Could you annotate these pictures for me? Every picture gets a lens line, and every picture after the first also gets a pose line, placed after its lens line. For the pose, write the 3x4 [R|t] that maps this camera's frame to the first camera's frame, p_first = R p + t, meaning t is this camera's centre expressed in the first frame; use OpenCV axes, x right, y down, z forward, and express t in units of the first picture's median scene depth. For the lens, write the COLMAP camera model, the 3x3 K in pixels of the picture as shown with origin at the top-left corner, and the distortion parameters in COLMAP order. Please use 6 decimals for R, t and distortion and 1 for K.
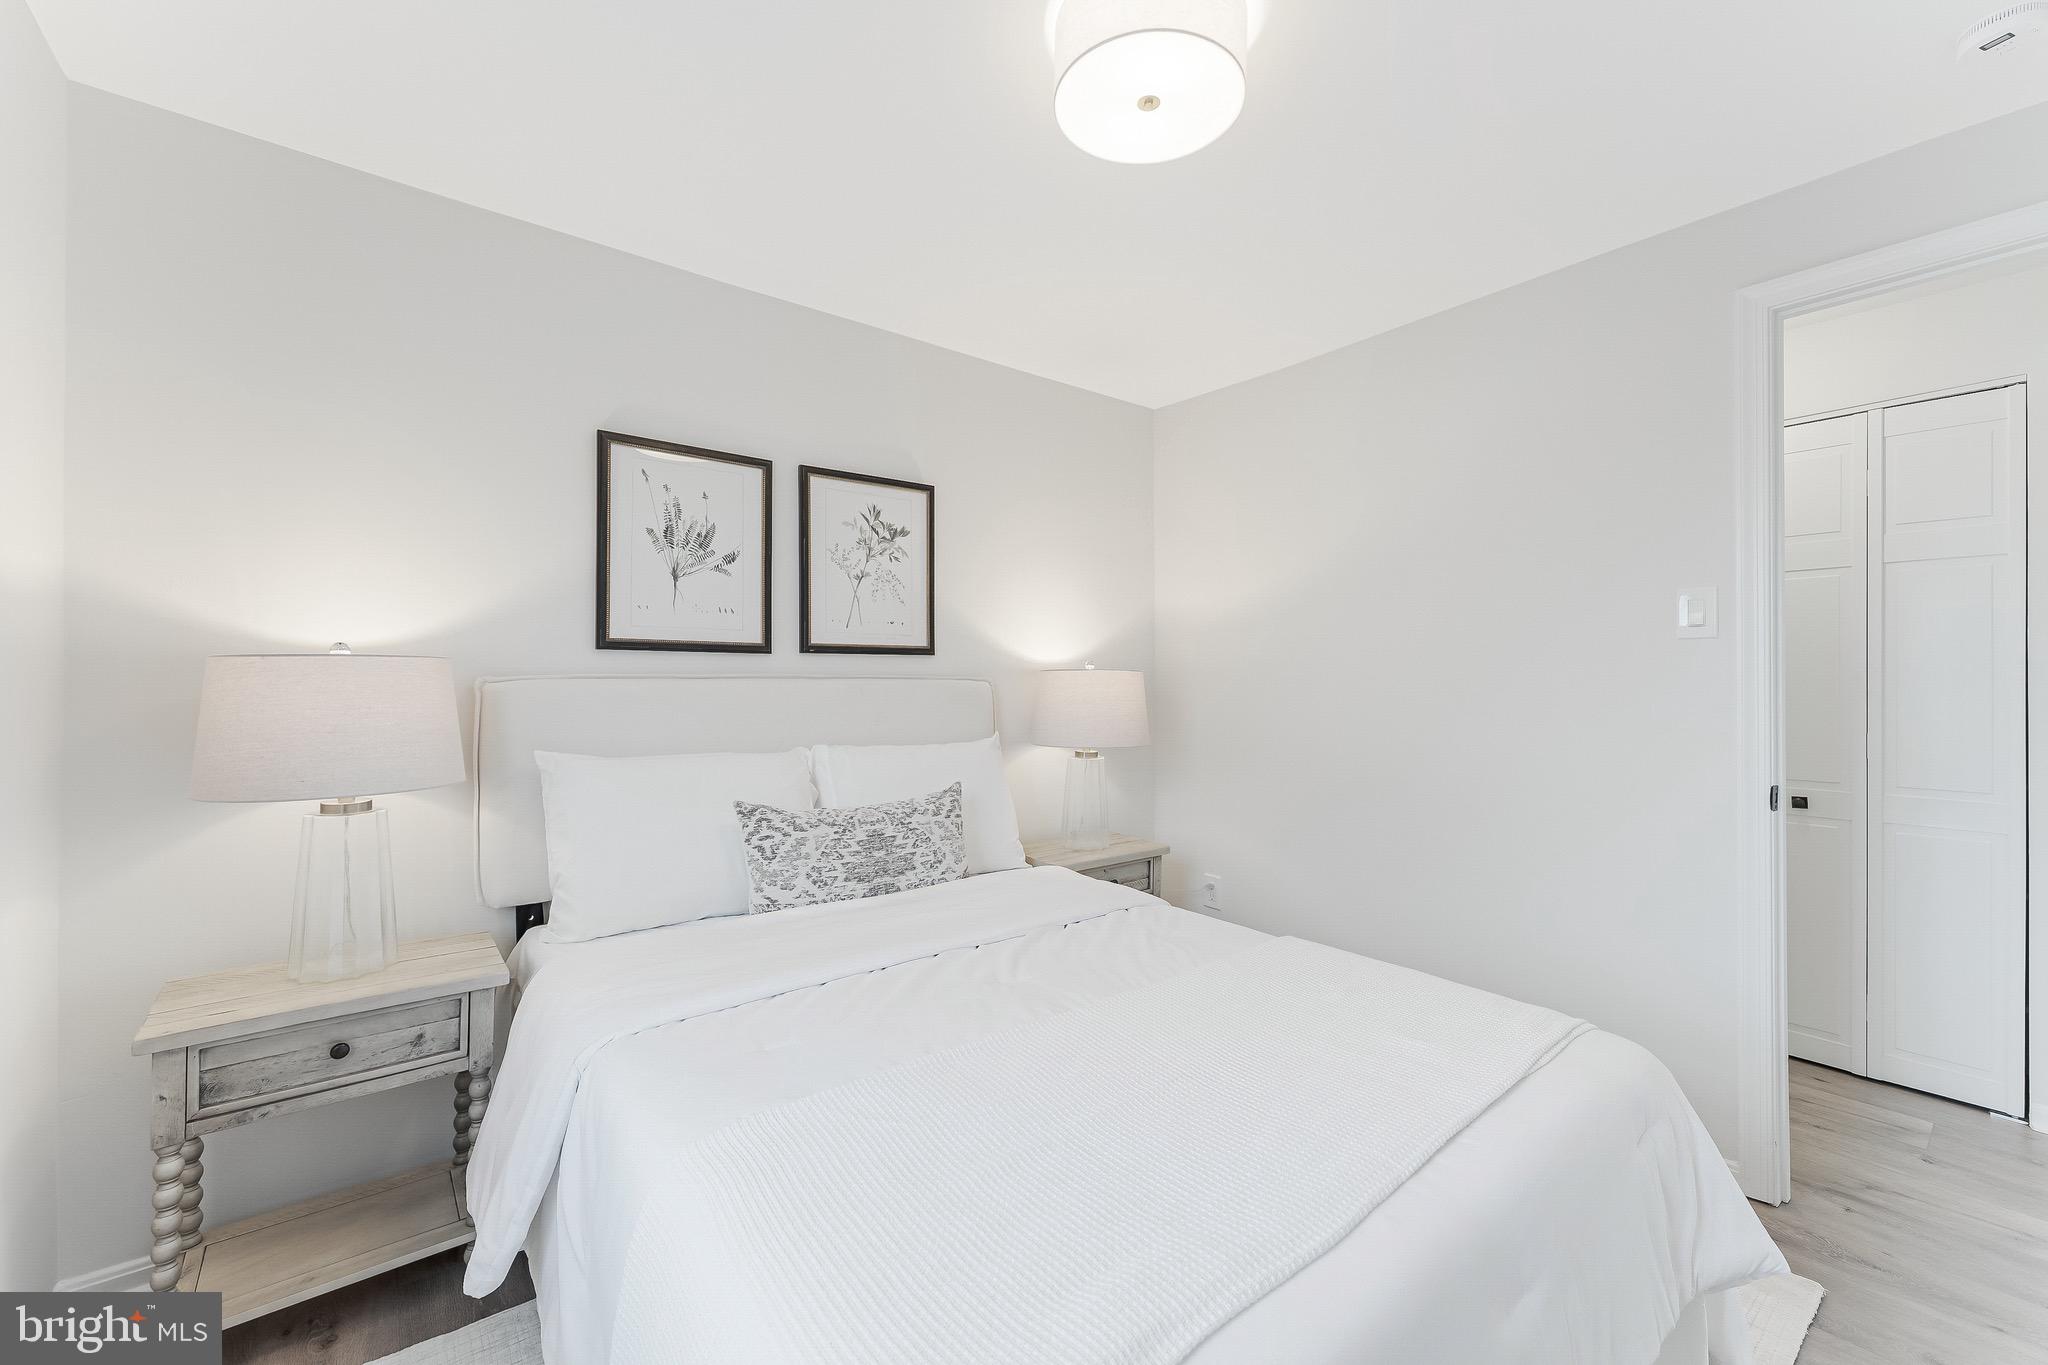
lens RADIAL K [[823.9, 0, 1025.7], [0, 823.9, 683.6], [0, 0, 1]] dist [-0.000708, -0.000139]
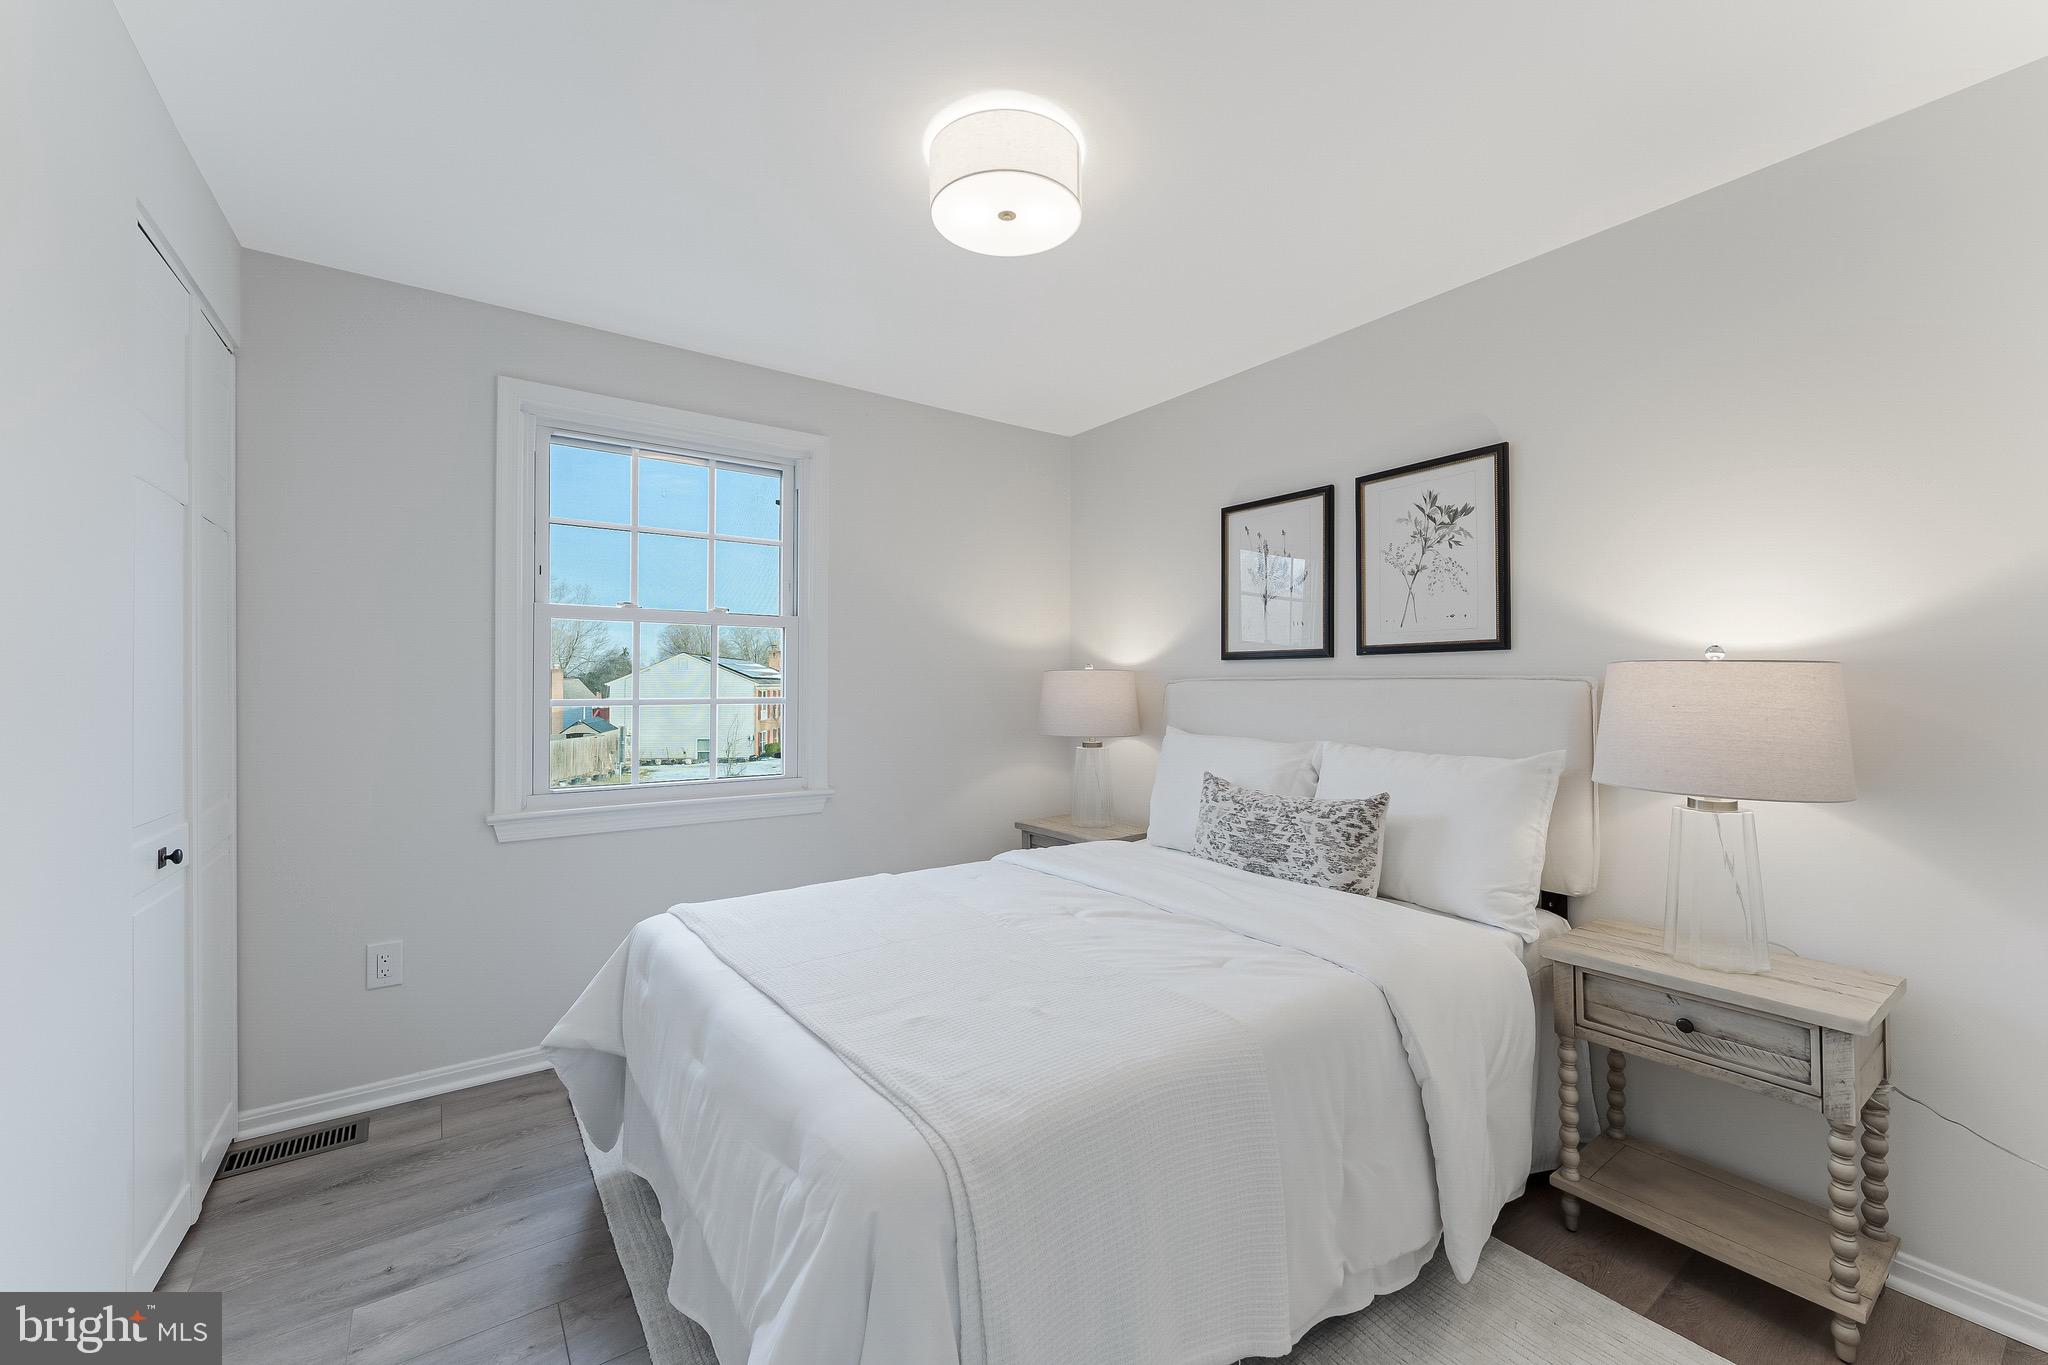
lens RADIAL K [[823.9, 0, 1028.6], [0, 823.9, 677.8], [0, 0, 1]] dist [-0.000708, -0.000139]
pose [[-0.051518, -0.007291, -0.998645, 0.808343], [-0.001401, 0.999973, -0.007228, 0.000265], [0.998671, 0.001027, -0.051527, 0.632963]]
